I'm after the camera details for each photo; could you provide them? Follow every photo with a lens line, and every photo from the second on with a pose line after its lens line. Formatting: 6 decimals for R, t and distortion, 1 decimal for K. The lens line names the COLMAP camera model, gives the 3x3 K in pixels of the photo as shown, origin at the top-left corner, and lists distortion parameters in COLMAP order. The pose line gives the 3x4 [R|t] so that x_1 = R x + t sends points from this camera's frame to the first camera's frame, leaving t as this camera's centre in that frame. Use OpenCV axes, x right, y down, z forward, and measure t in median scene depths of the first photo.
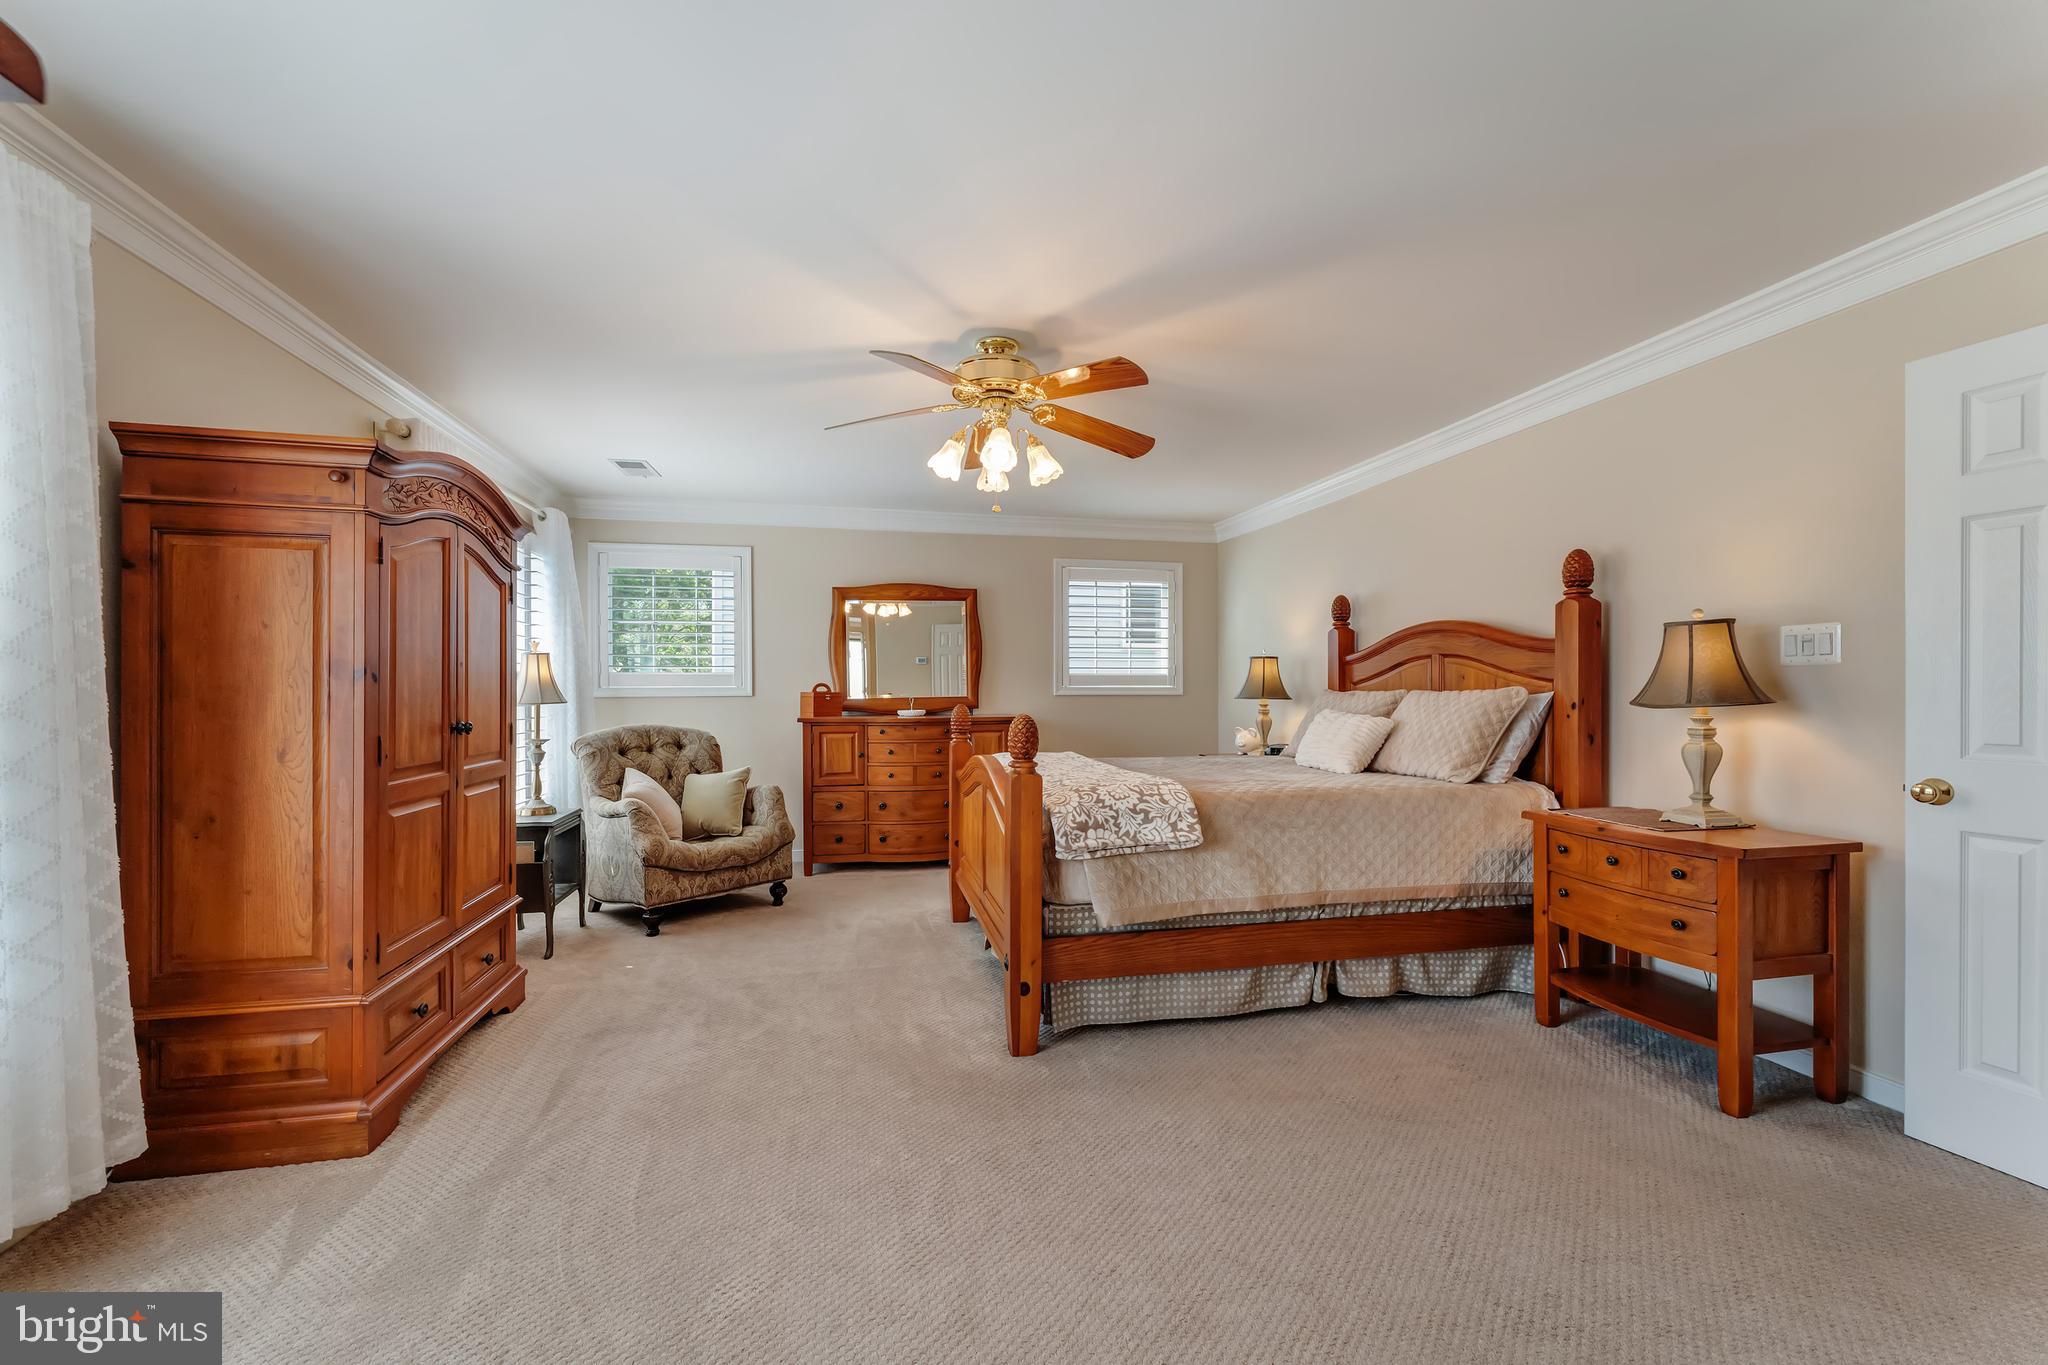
lens RADIAL K [[827.6, 0, 1021.9], [0, 827.6, 702.3], [0, 0, 1]] dist [-0.001801, -0.000121]
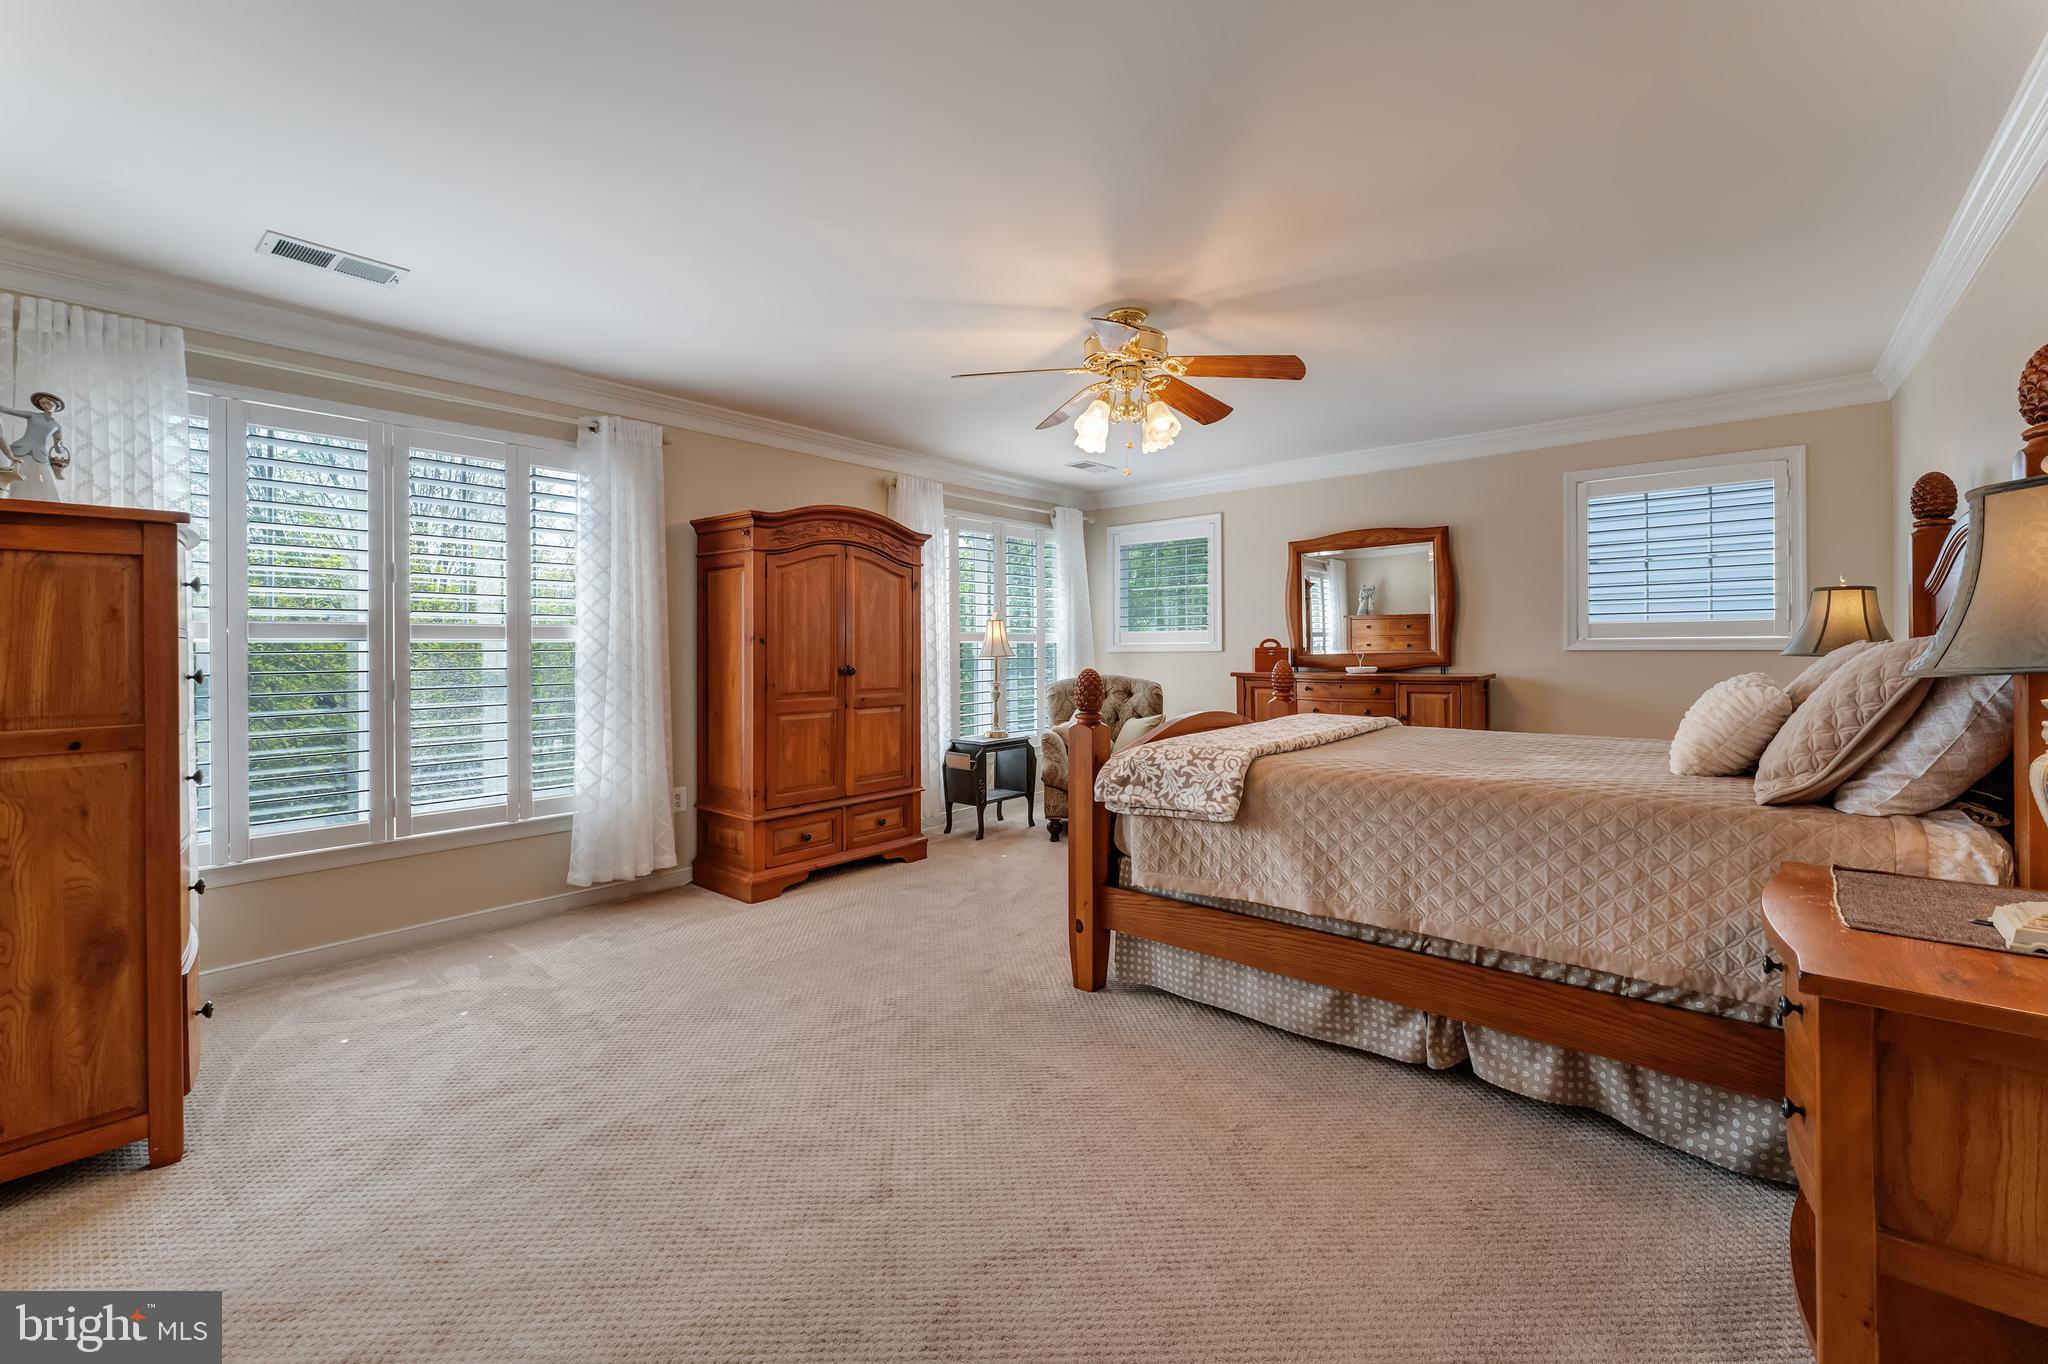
lens RADIAL K [[842.7, 0, 1021.3], [0, 842.7, 654.3], [0, 0, 1]] dist [-0.000171, 0.000099]
pose [[0.601516, 0.003018, -0.798855, 0.765112], [-0.006476, 0.999978, -0.001099, -0.001905], [0.798835, 0.005835, 0.601522, 0.265362]]
